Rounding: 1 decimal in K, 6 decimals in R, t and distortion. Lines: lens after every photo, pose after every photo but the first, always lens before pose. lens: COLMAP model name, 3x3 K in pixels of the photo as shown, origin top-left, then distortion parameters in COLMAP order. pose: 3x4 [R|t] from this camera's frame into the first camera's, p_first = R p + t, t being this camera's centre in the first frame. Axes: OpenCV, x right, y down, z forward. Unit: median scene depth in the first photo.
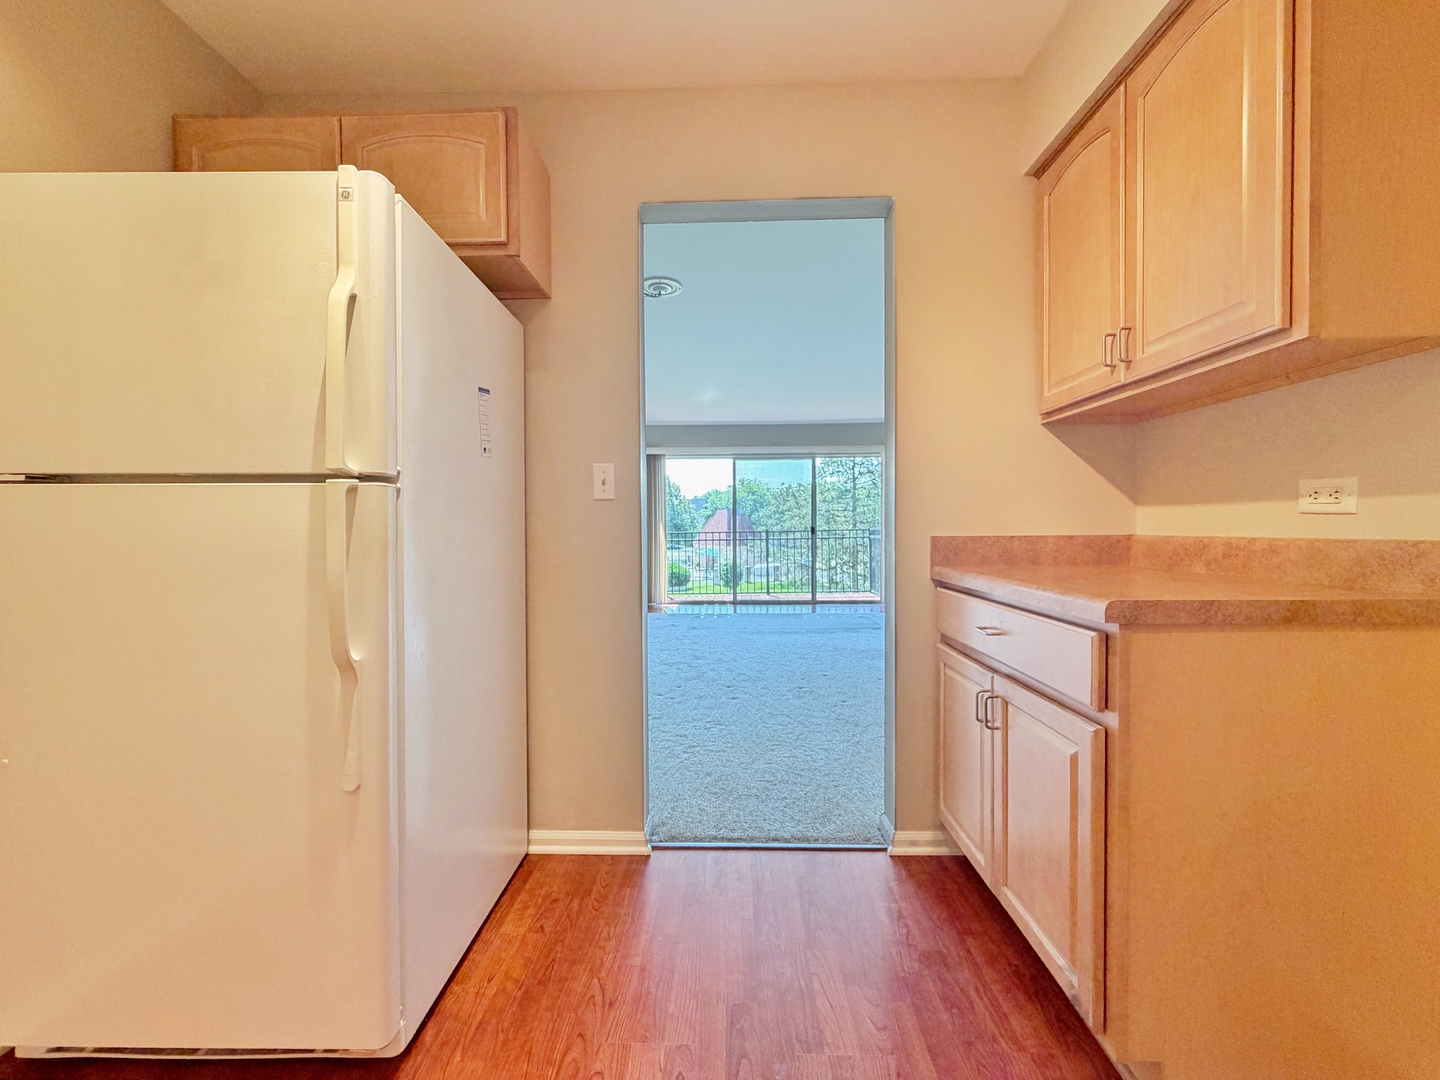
lens RADIAL K [[575.4, 0, 716.5], [0, 575.4, 539.7], [0, 0, 1]] dist [0.000776, 0.000137]
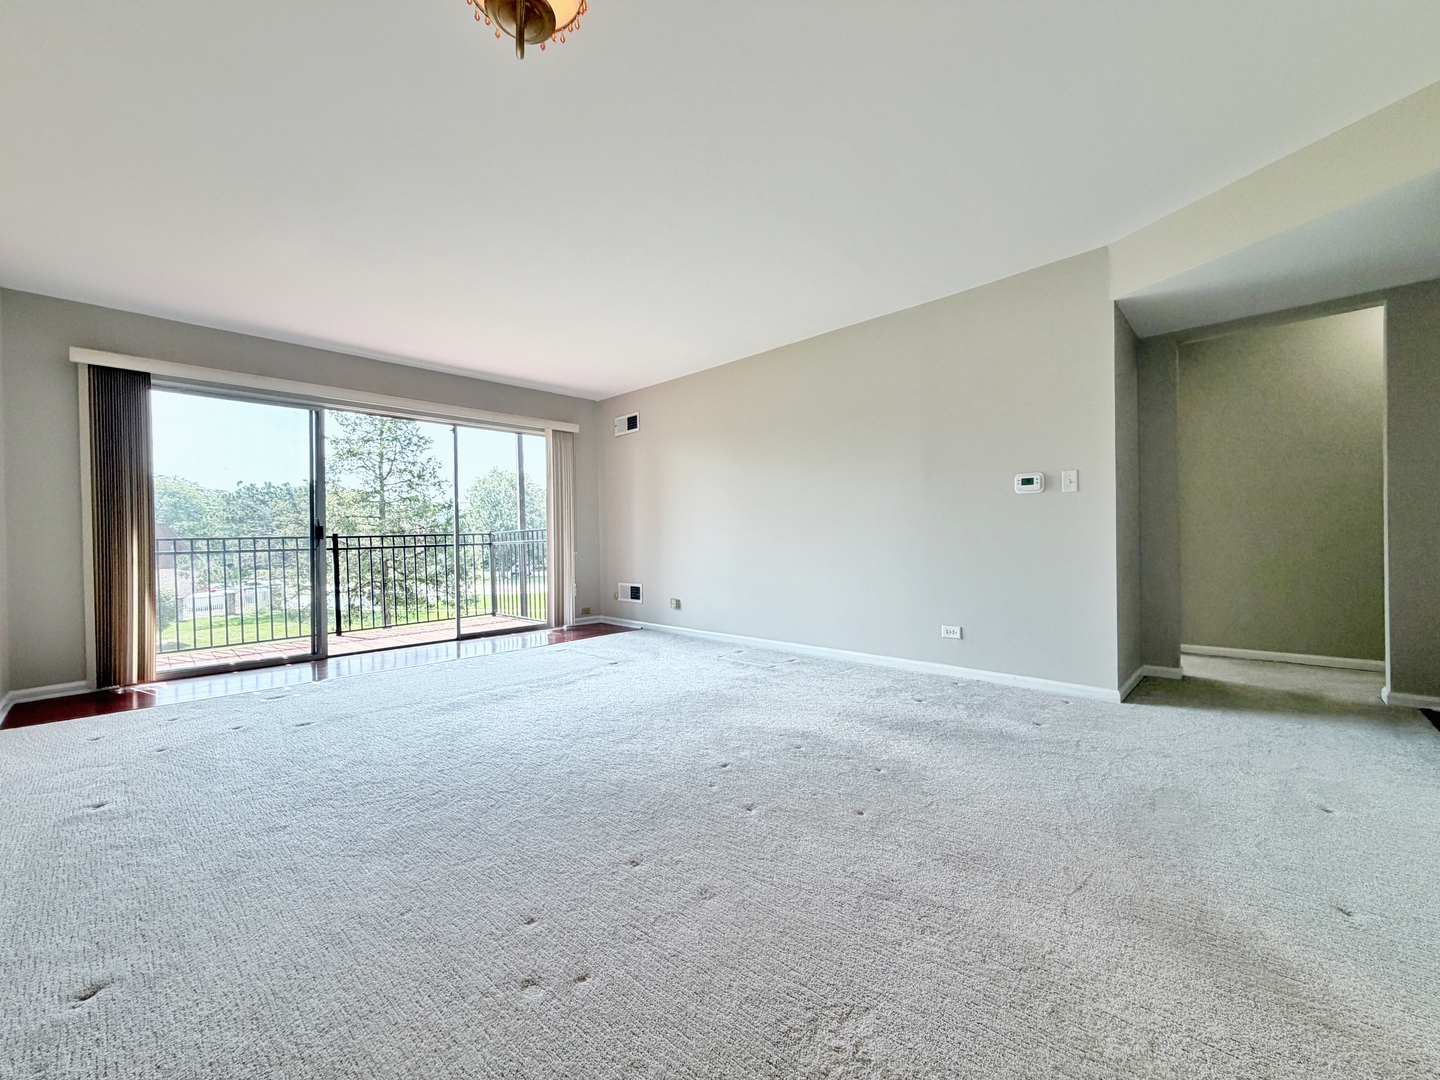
lens RADIAL K [[576.3, 0, 716.2], [0, 576.3, 539.6], [0, 0, 1]] dist [0.000157, 0.000378]
pose [[0.674897, -0.006609, 0.737882, -0.102477], [0.024390, 0.999613, -0.013354, 0.007655], [-0.737508, 0.027010, 0.674798, 0.261373]]
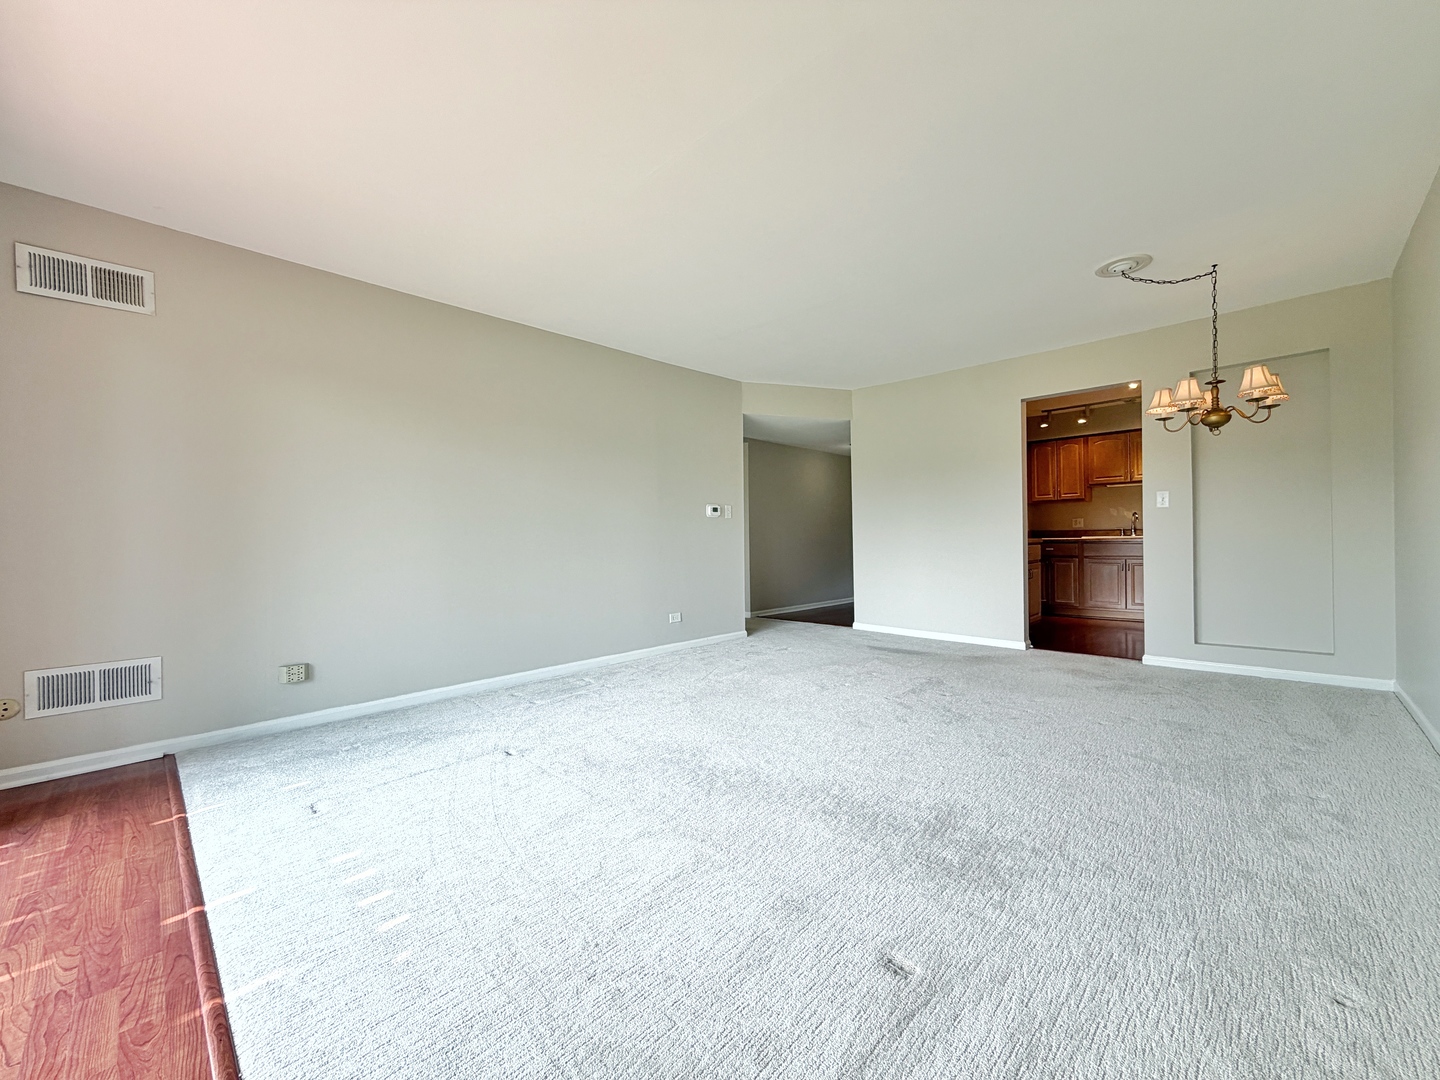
lens RADIAL K [[576.3, 0, 716.2], [0, 576.3, 539.6], [0, 0, 1]] dist [0.000157, 0.000378]
pose [[-0.730189, 0.012024, 0.683140, -0.087692], [0.030604, 0.999417, 0.015121, -0.008095], [-0.682560, 0.031949, -0.730131, 0.768683]]
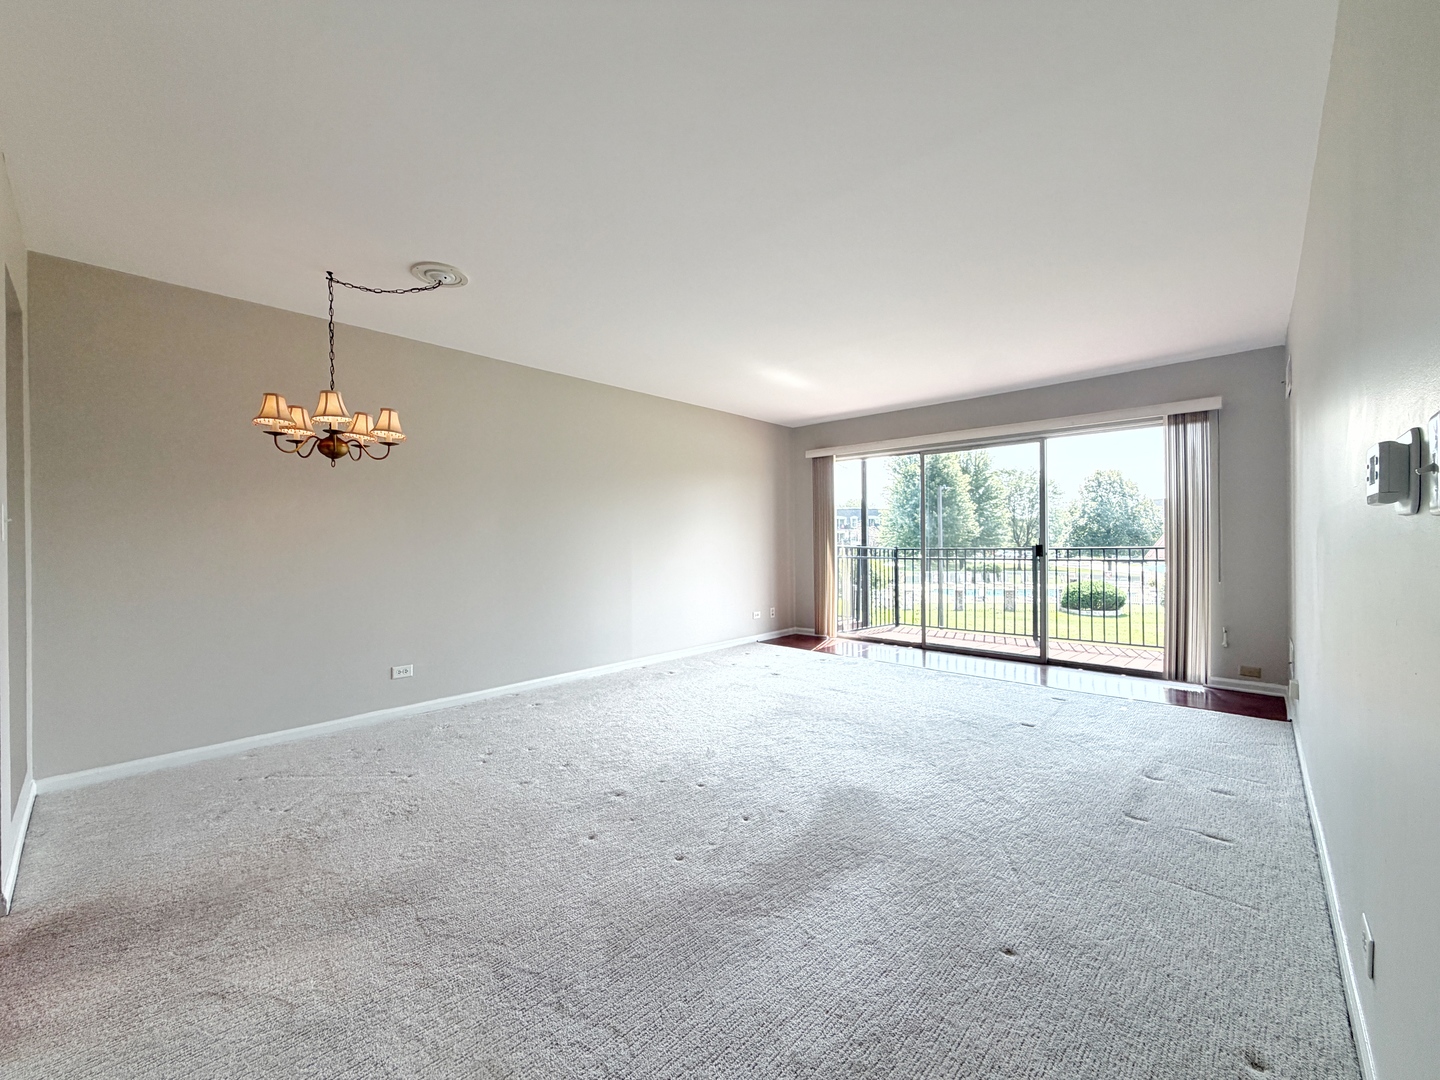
lens RADIAL K [[576.3, 0, 716.2], [0, 576.3, 539.6], [0, 0, 1]] dist [0.000157, 0.000378]
pose [[0.748072, -0.001477, -0.663616, 0.272470], [-0.008268, 0.999899, -0.011546, -0.014602], [0.663566, 0.014124, 0.747984, 0.222481]]
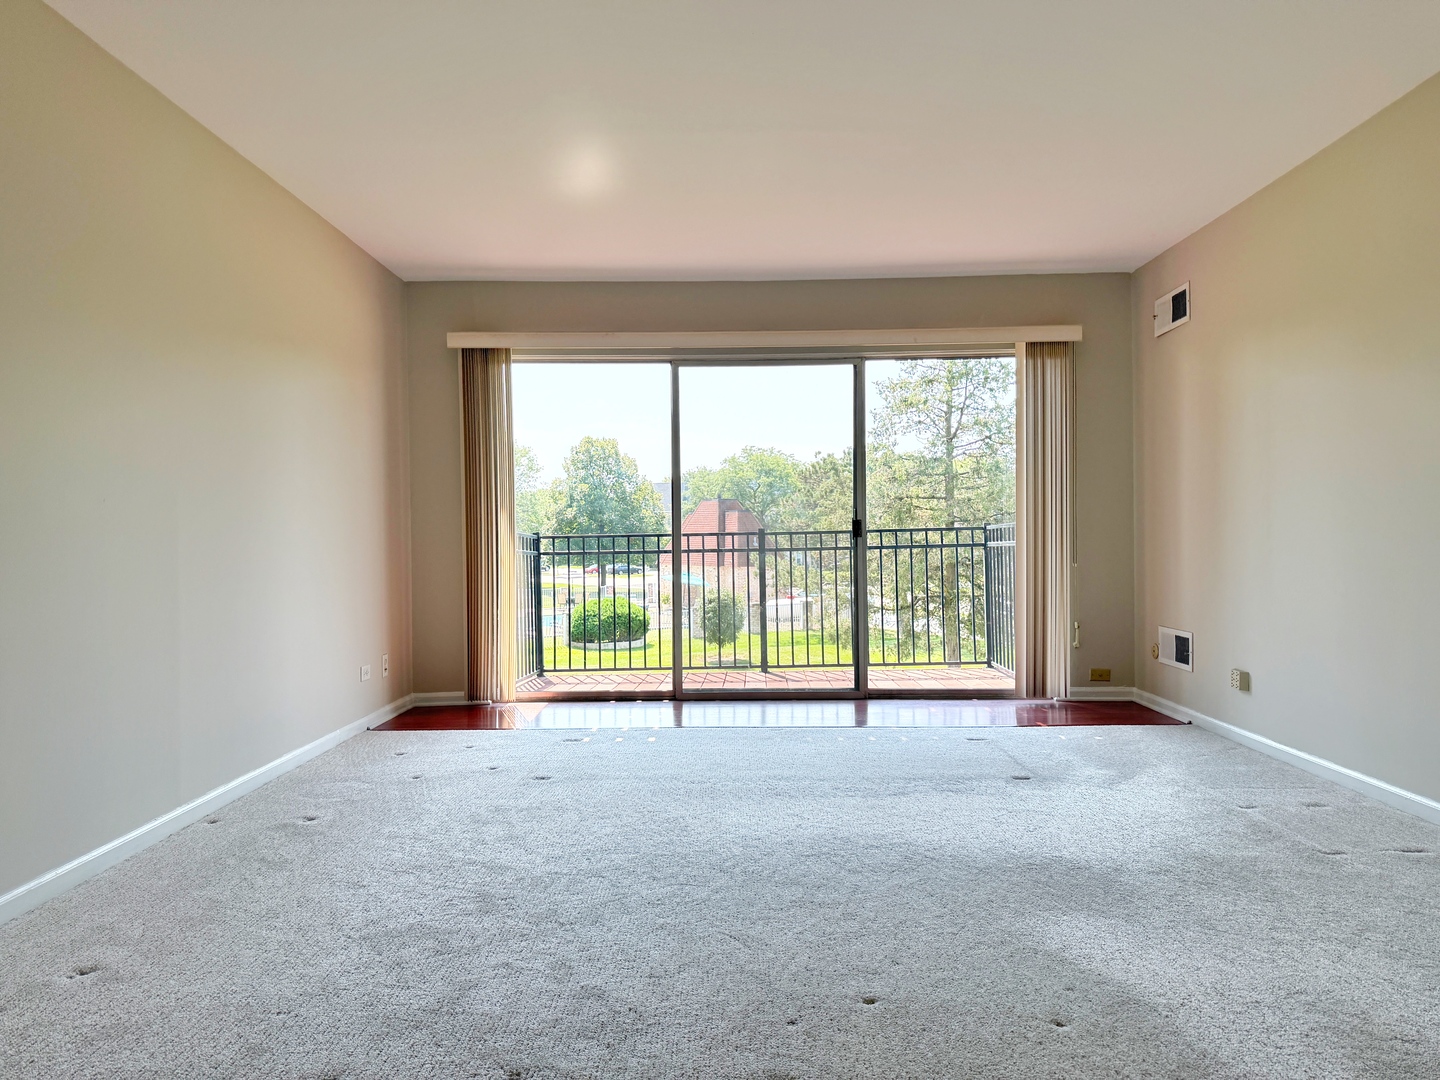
lens RADIAL K [[1006.2, 0, 726.3], [0, 1006.2, 579.3], [0, 0, 1]] dist [0.009420, -0.003353]
pose [[0.999817, -0.006217, 0.018094, 0.046682], [0.005786, 0.999700, 0.023793, 0.002391], [-0.018236, -0.023683, 0.999553, 0.207744]]
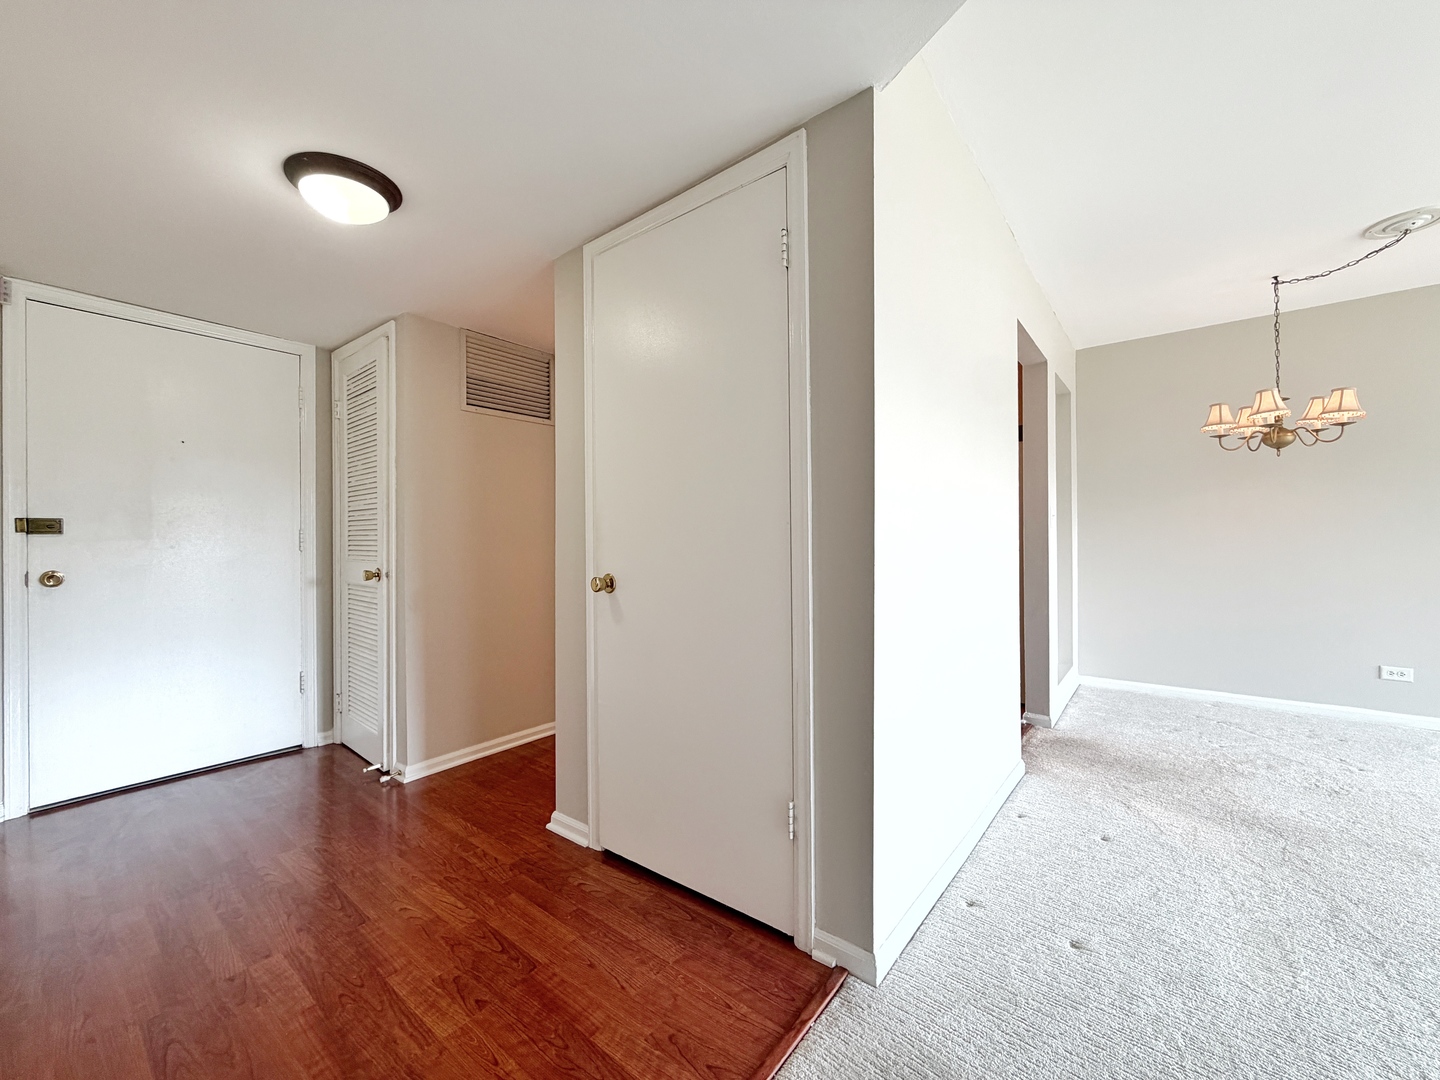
lens RADIAL K [[576.3, 0, 716.2], [0, 576.3, 539.6], [0, 0, 1]] dist [0.000157, 0.000378]
pose [[-0.604098, 0.009377, -0.796855, 0.372108], [-0.004838, 0.999869, 0.015433, -0.011136], [0.796896, 0.013178, -0.603973, 0.258227]]
